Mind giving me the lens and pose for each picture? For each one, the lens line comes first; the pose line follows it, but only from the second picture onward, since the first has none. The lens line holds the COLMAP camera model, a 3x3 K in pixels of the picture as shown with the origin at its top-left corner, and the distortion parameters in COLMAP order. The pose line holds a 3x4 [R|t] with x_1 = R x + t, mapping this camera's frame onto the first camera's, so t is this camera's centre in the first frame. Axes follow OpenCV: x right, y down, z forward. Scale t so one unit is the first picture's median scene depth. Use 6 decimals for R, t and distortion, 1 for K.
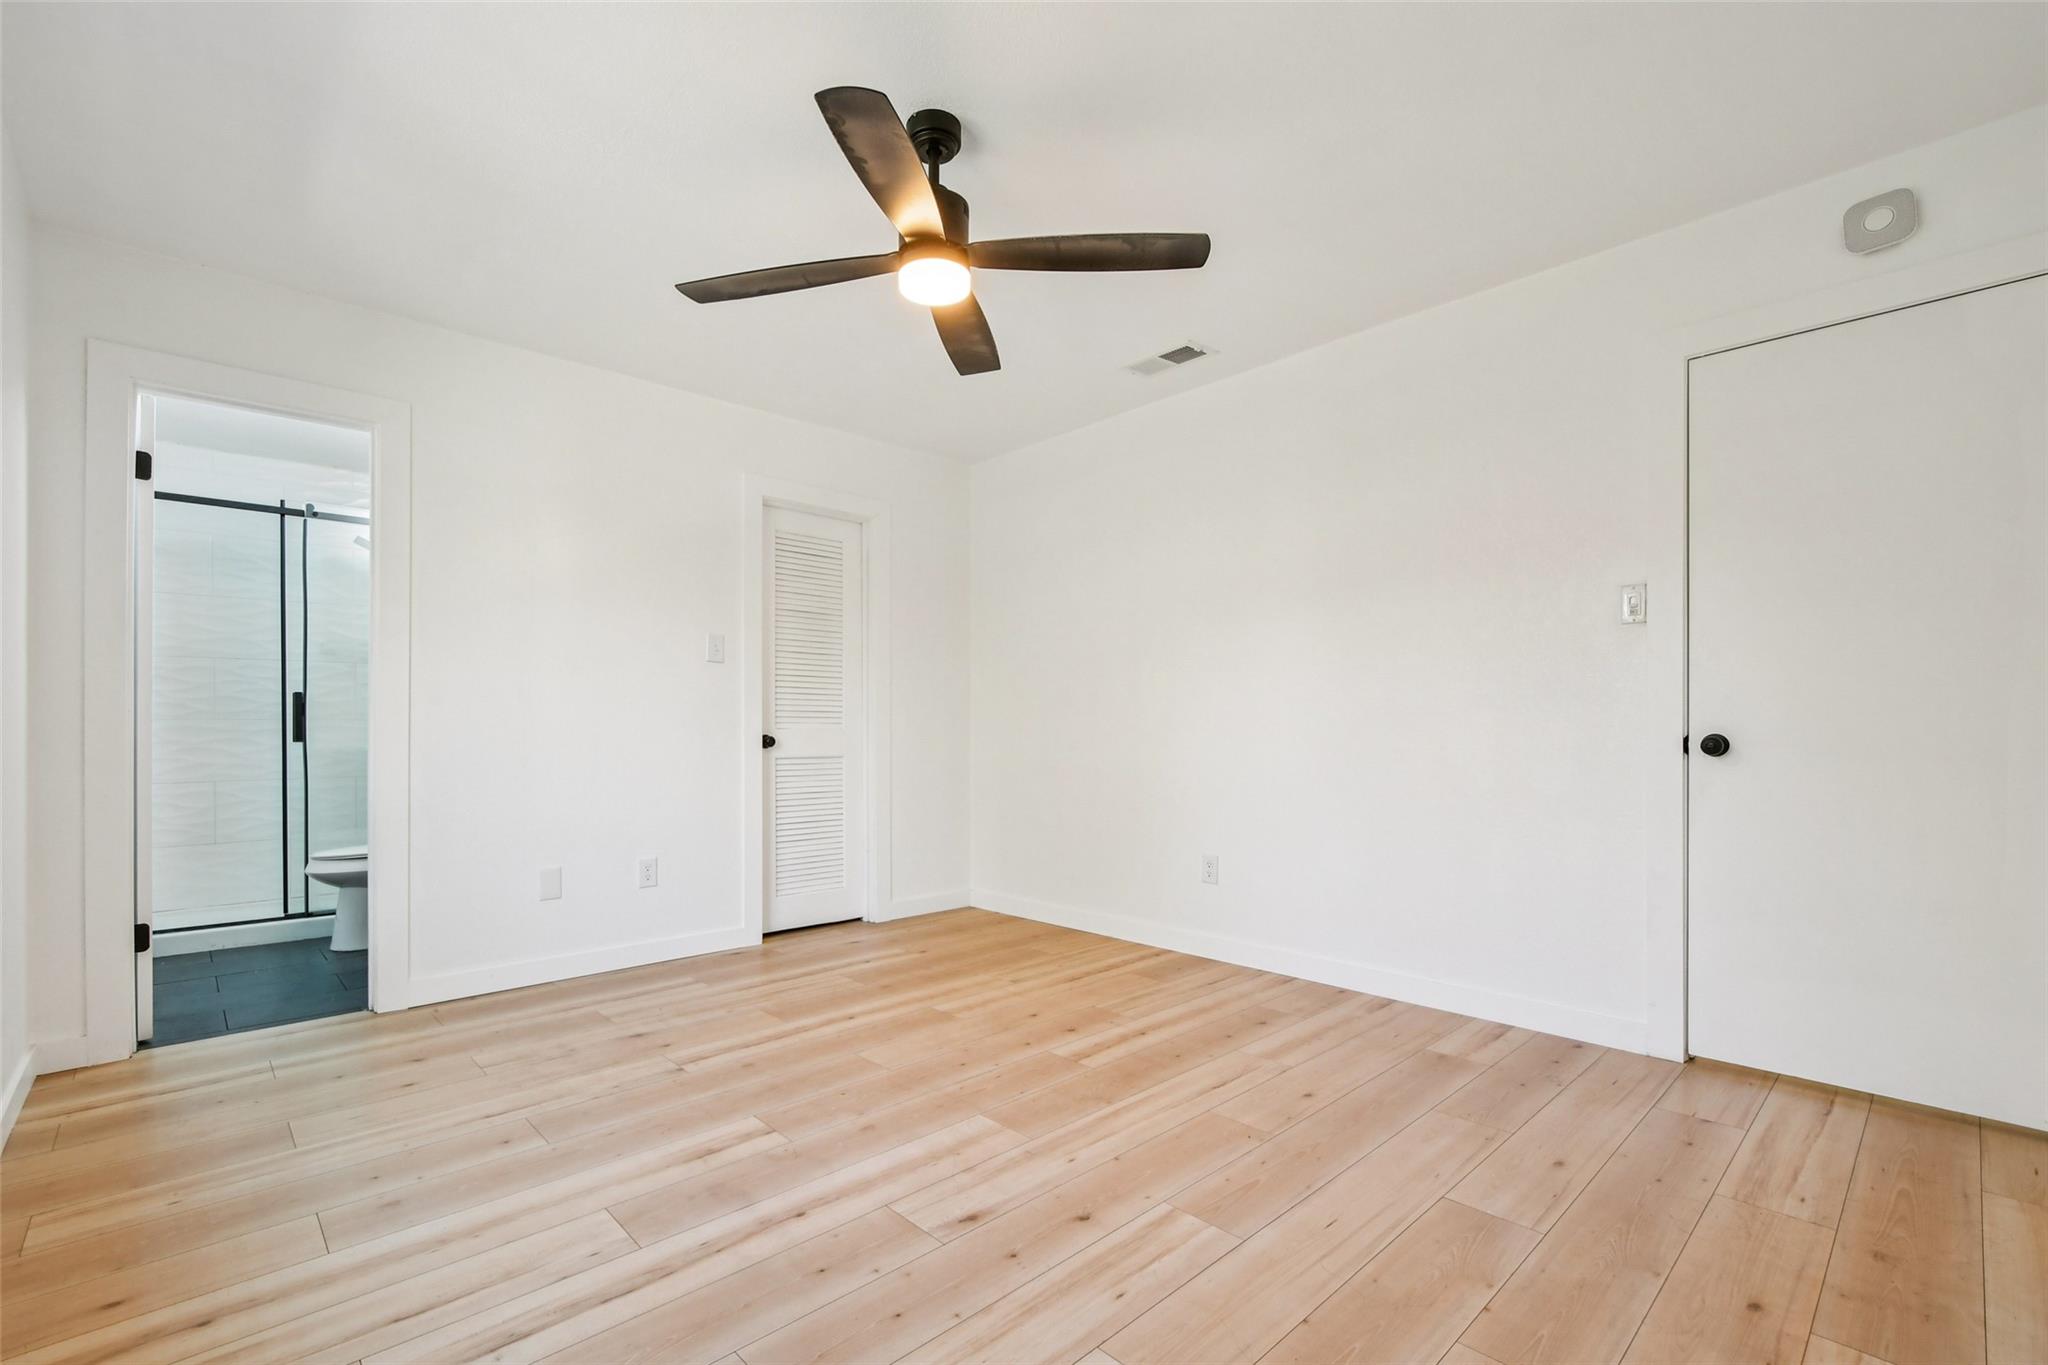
lens RADIAL K [[905.2, 0, 1011.5], [0, 905.2, 728.9], [0, 0, 1]] dist [0.001921, -0.000391]
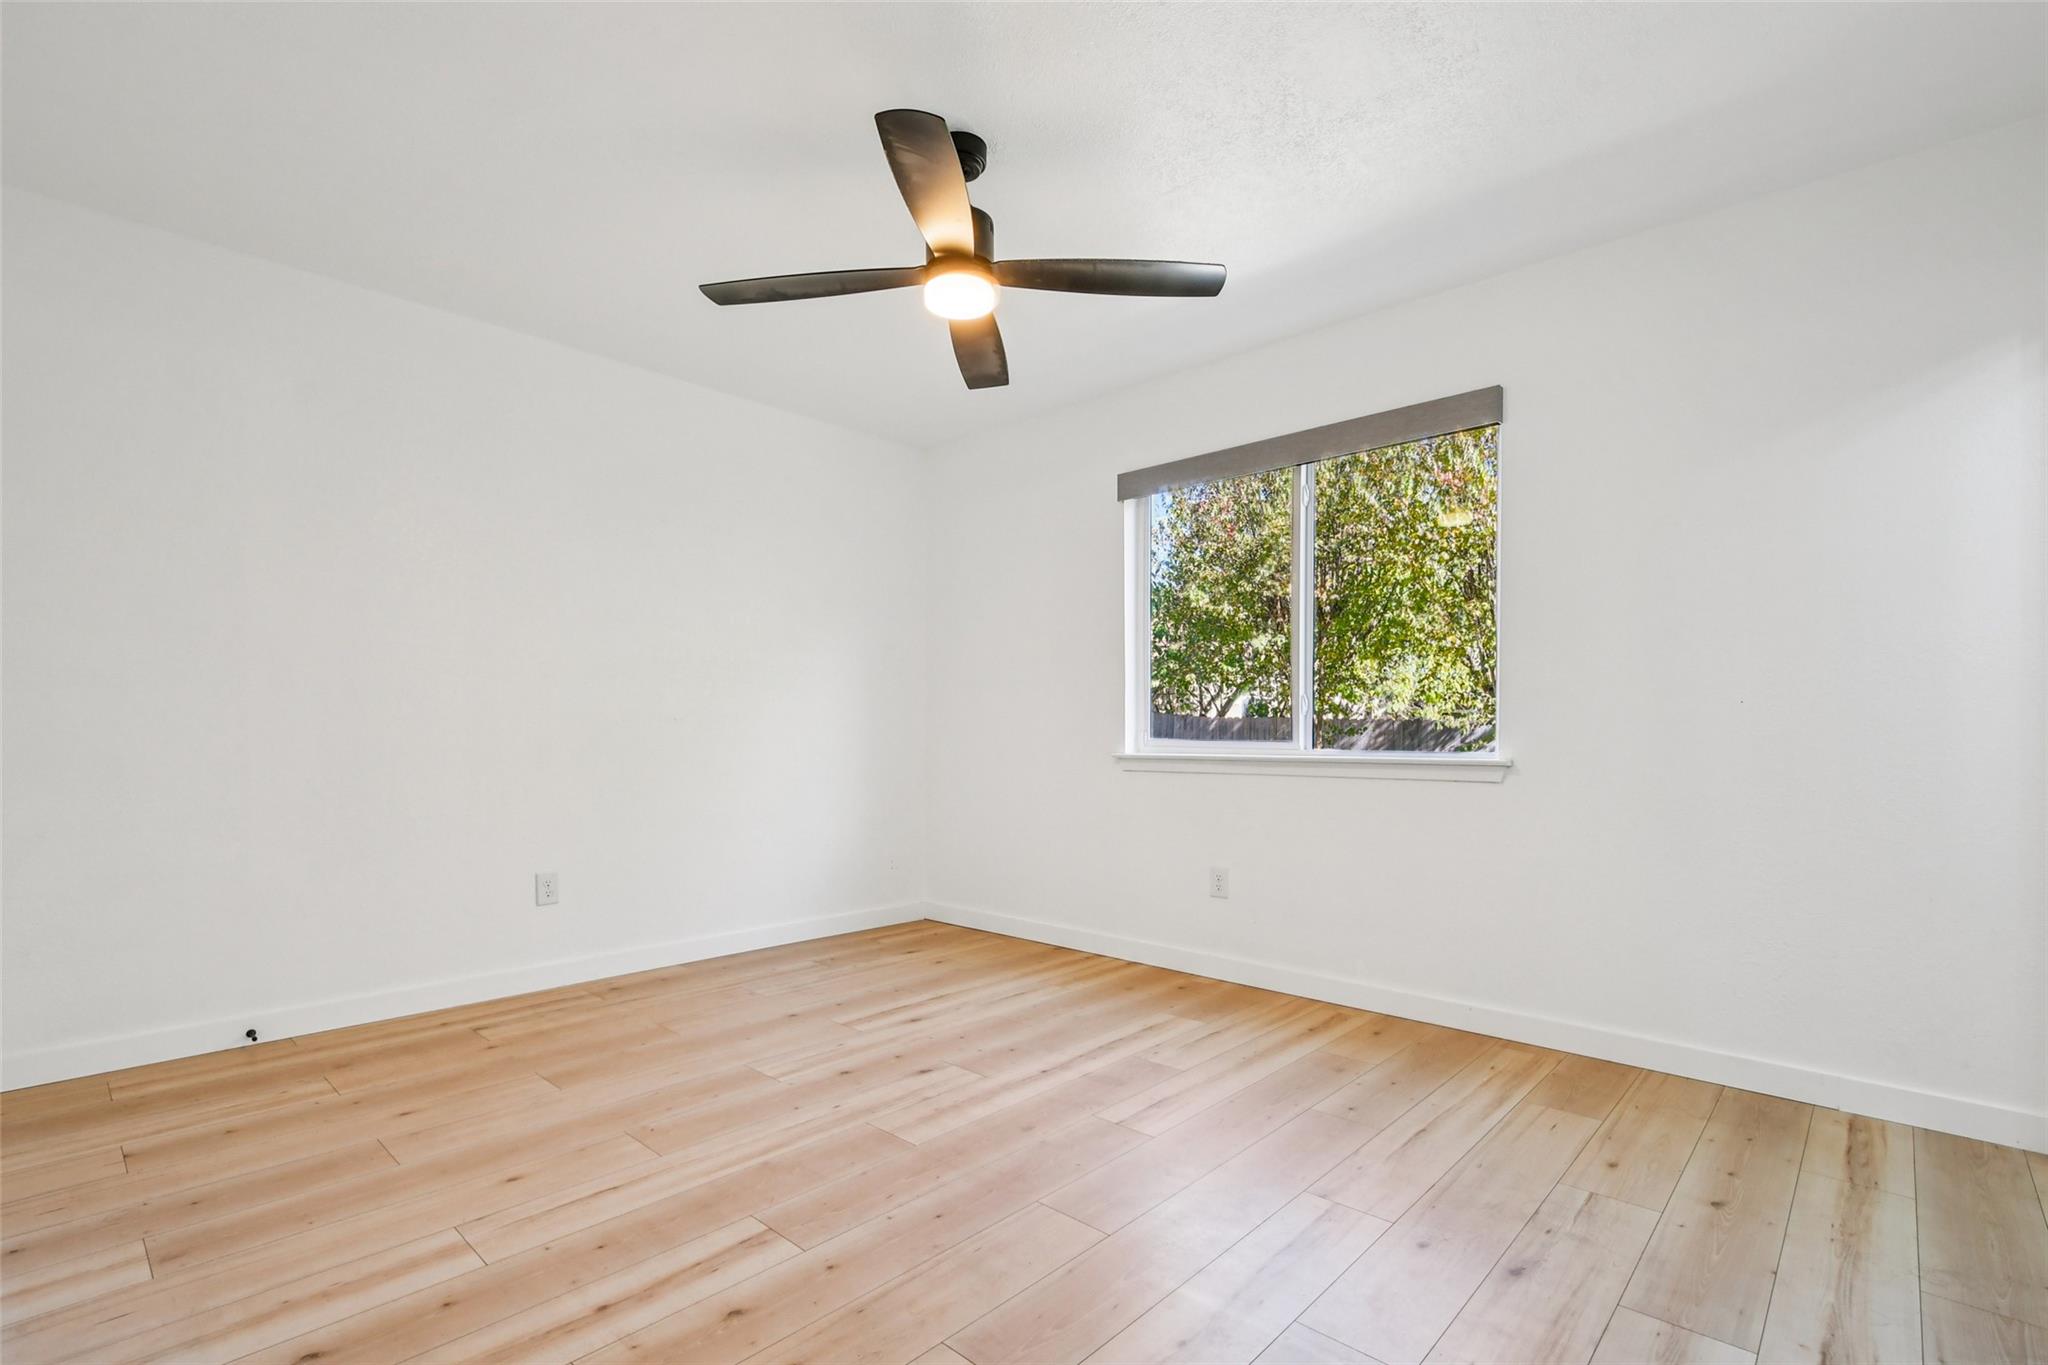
lens RADIAL K [[932.4, 0, 1017.8], [0, 932.4, 727.5], [0, 0, 1]] dist [0.000557, -0.000265]
pose [[-0.998000, -0.001626, -0.063198, -0.064516], [-0.001601, 0.999999, -0.000455, -0.002651], [0.063199, -0.000353, -0.998001, 1.630430]]
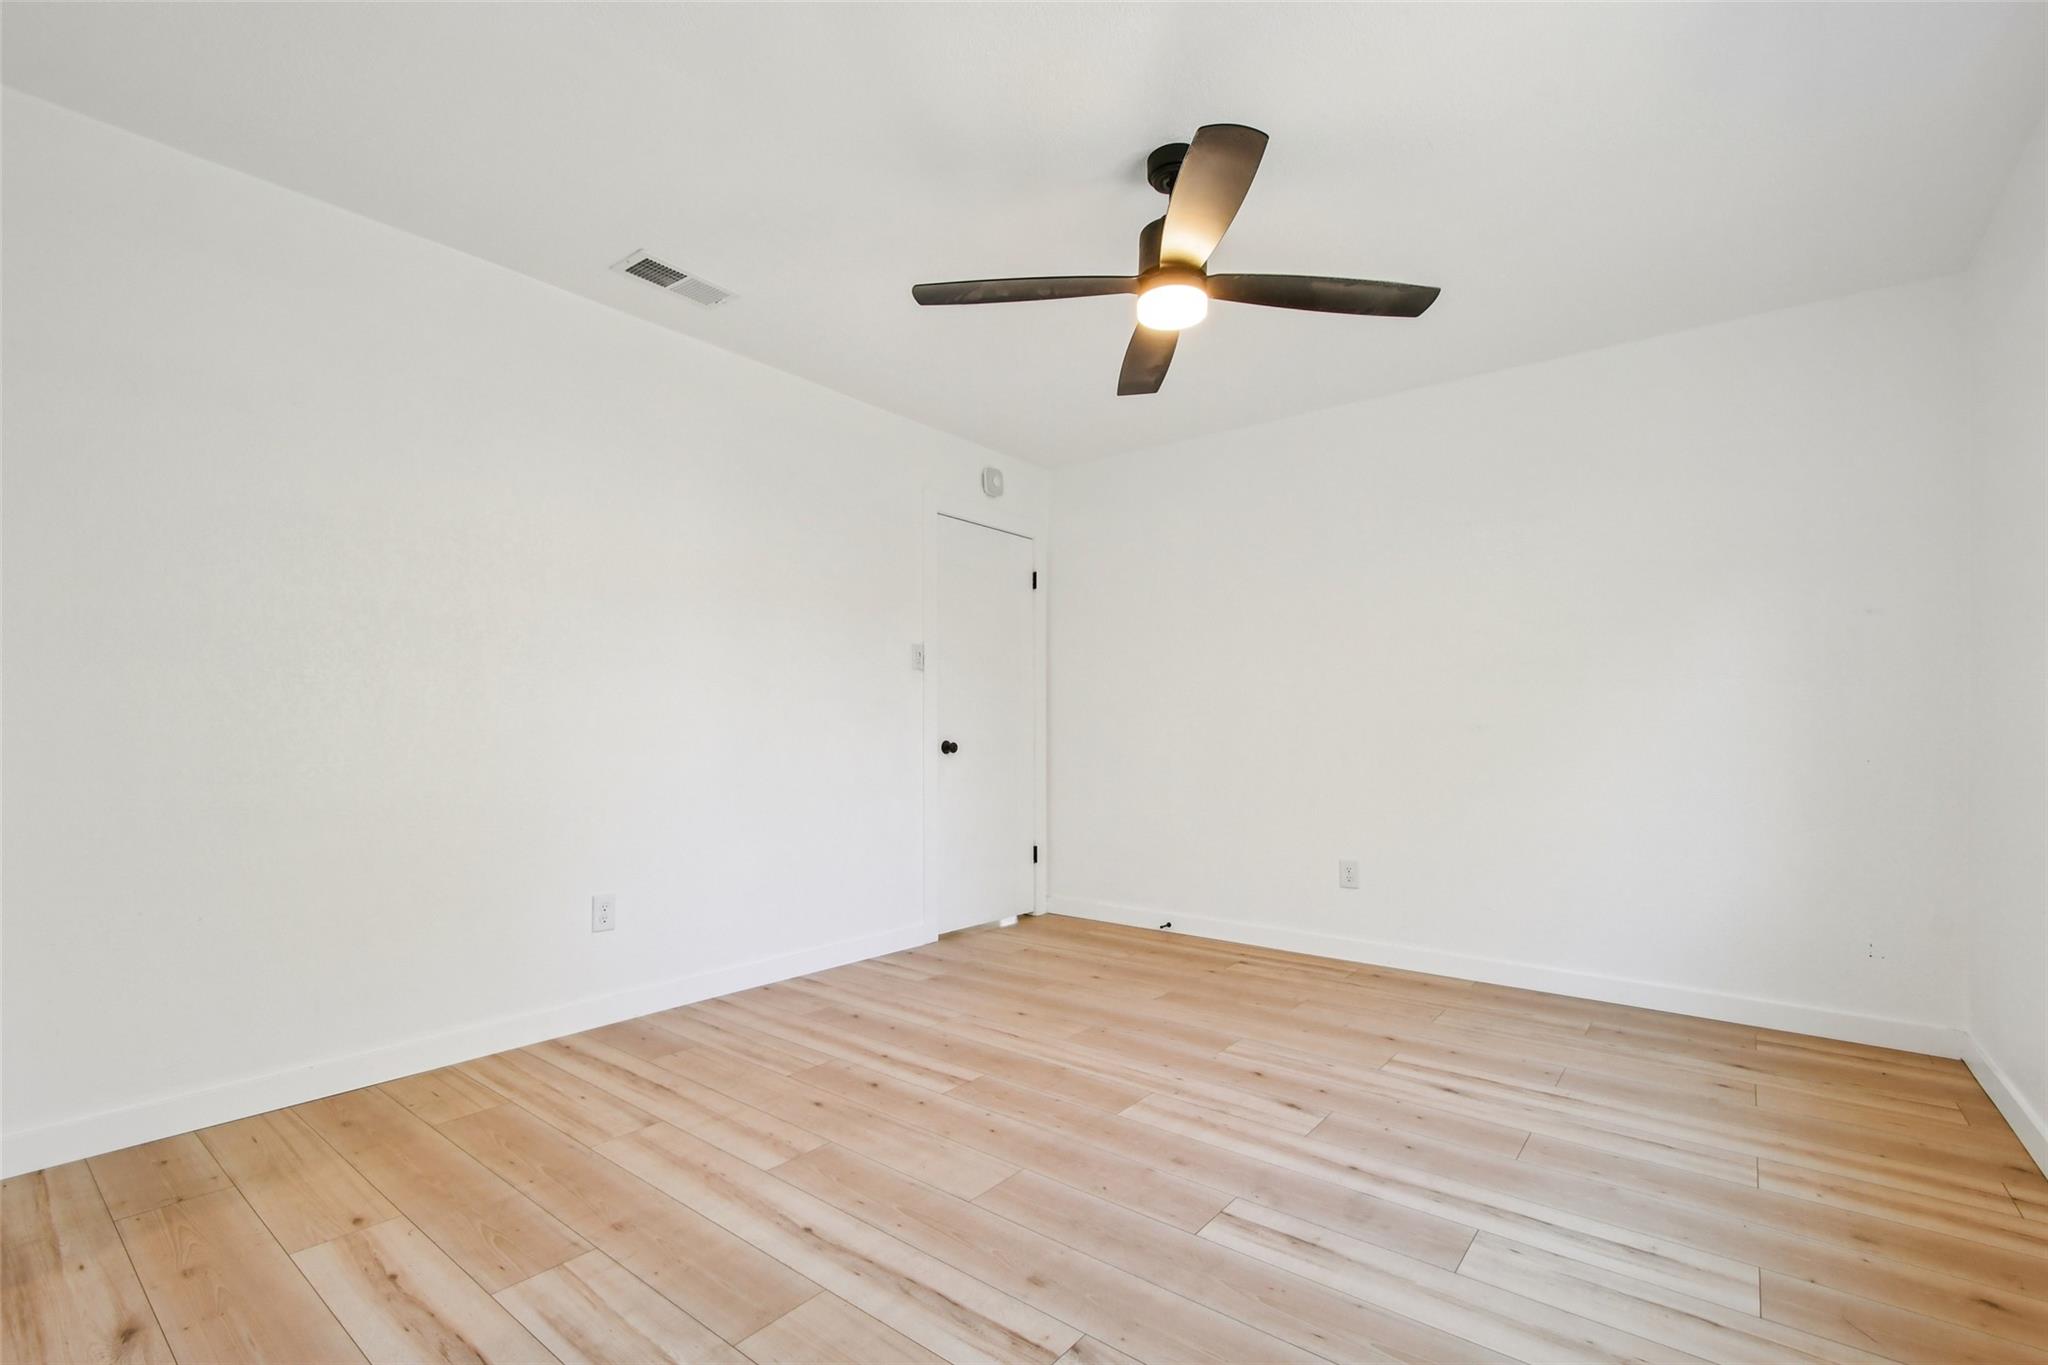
lens RADIAL K [[905.2, 0, 1011.5], [0, 905.2, 728.9], [0, 0, 1]] dist [0.001921, -0.000391]
pose [[-0.140165, 0.006783, 0.990105, -0.858582], [-0.001272, 0.999974, -0.007031, -0.001916], [-0.990127, -0.002244, -0.140153, 1.048186]]
